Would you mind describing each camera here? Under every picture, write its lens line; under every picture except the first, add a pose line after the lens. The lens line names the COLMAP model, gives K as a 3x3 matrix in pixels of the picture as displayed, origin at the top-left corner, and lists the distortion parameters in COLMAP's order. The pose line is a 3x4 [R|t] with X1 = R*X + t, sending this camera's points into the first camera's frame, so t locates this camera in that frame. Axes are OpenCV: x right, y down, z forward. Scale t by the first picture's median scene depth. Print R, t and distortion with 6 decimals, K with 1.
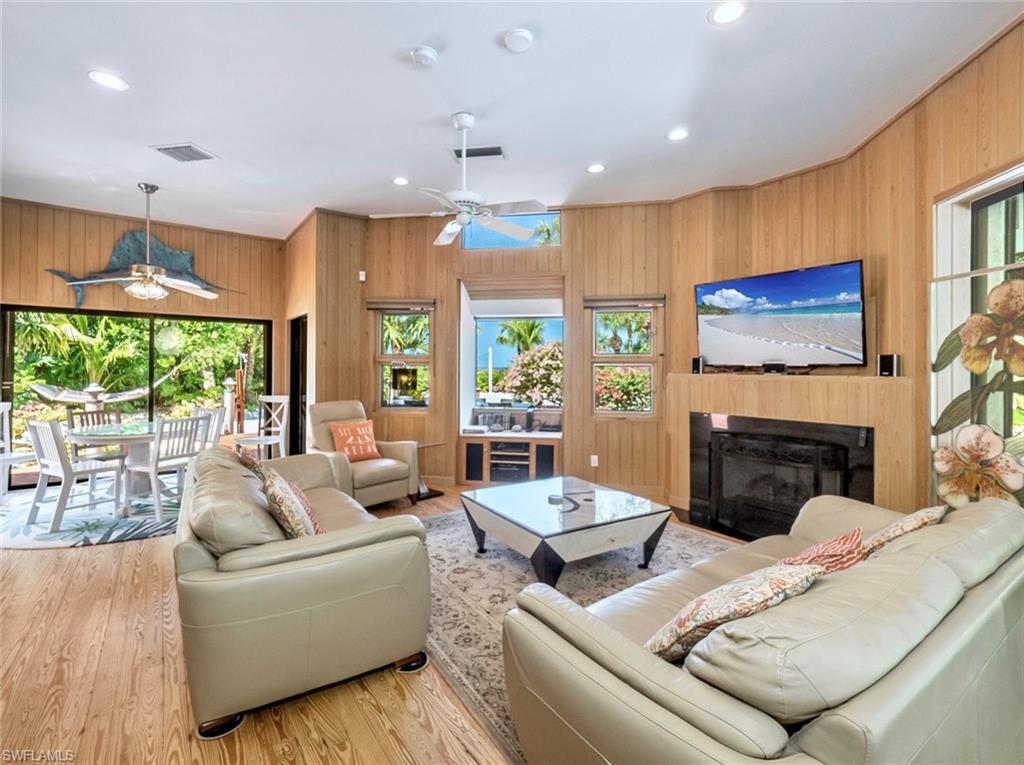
lens RADIAL K [[482.6, 0, 510.2], [0, 482.6, 374.6], [0, 0, 1]] dist [-0.000744, 0.000536]
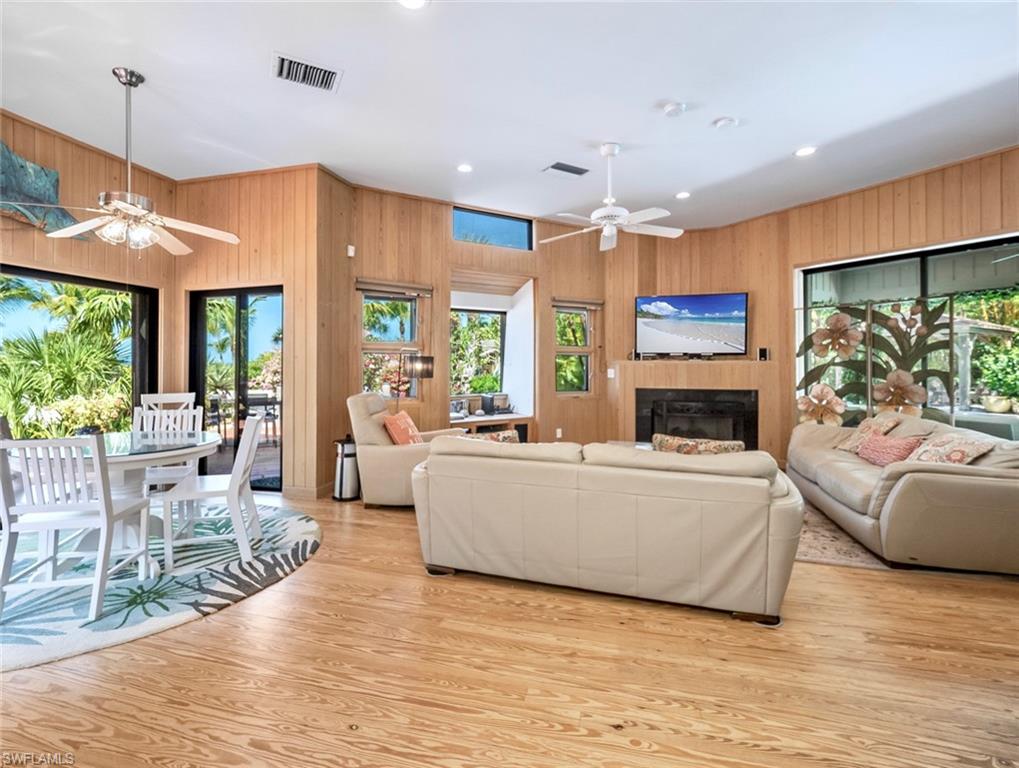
lens RADIAL K [[474.9, 0, 509.6], [0, 474.9, 364.7], [0, 0, 1]] dist [0.001976, 0.000187]
pose [[0.774256, -0.004976, 0.632853, -0.793565], [0.010876, 0.999926, -0.005444, 0.014290], [-0.632779, 0.011098, 0.774253, 0.183150]]
